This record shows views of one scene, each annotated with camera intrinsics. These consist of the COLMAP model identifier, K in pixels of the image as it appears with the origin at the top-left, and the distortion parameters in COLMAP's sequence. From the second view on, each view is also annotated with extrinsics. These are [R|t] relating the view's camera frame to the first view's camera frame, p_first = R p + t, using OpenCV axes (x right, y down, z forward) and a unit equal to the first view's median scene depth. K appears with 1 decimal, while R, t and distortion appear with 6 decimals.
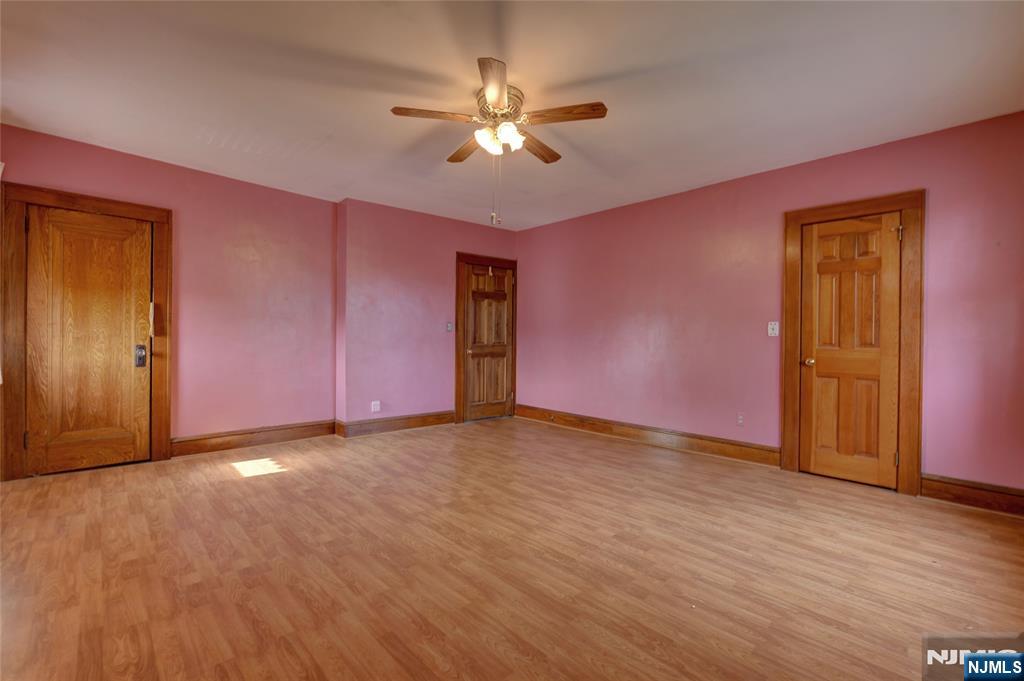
lens RADIAL K [[412.9, 0, 522.2], [0, 412.9, 340.5], [0, 0, 1]] dist [-0.012739, 0.000068]
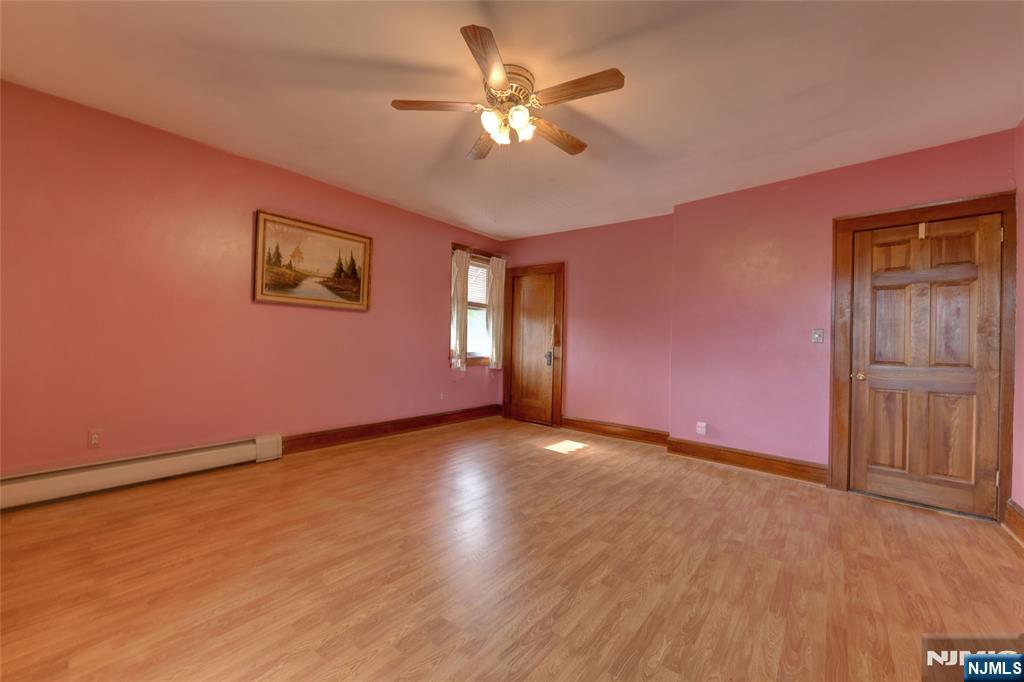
lens RADIAL K [[408.4, 0, 517.4], [0, 408.4, 339.8], [0, 0, 1]] dist [-0.004177, -0.000481]
pose [[0.129457, -0.014908, -0.991473, 0.740181], [-0.030894, 0.999341, -0.019061, 0.001089], [0.991104, 0.033098, 0.128911, 0.797356]]
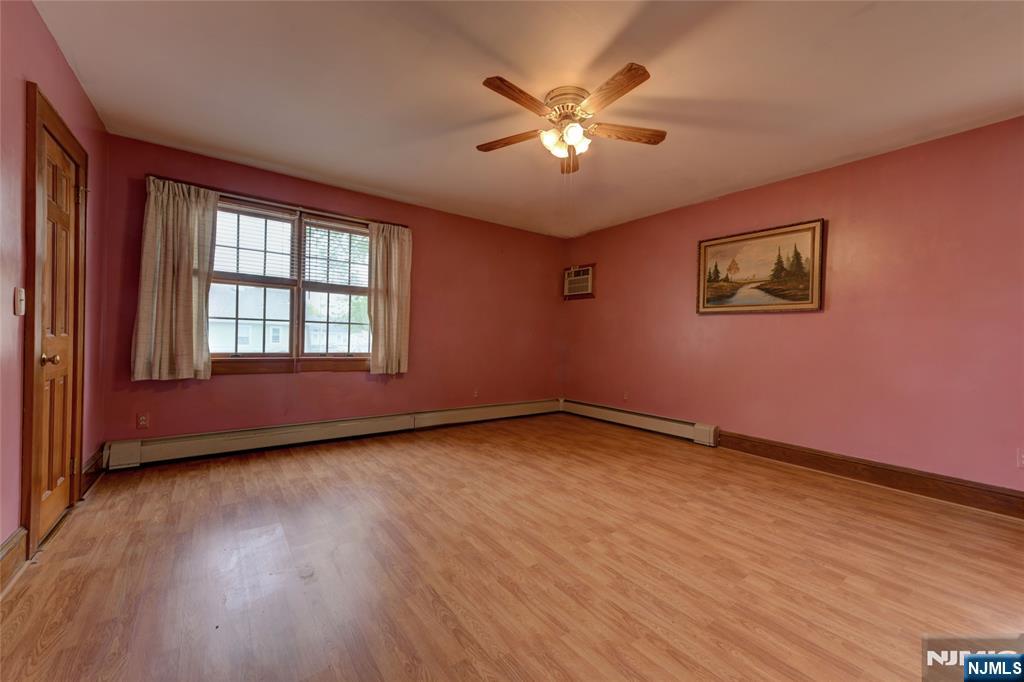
lens RADIAL K [[408.4, 0, 514.8], [0, 408.4, 340.4], [0, 0, 1]] dist [-0.004177, -0.000481]
pose [[-0.987020, -0.037514, 0.156157, -0.091455], [-0.035746, 0.999261, 0.014115, -0.009660], [-0.156571, 0.008350, -0.987631, 1.755174]]
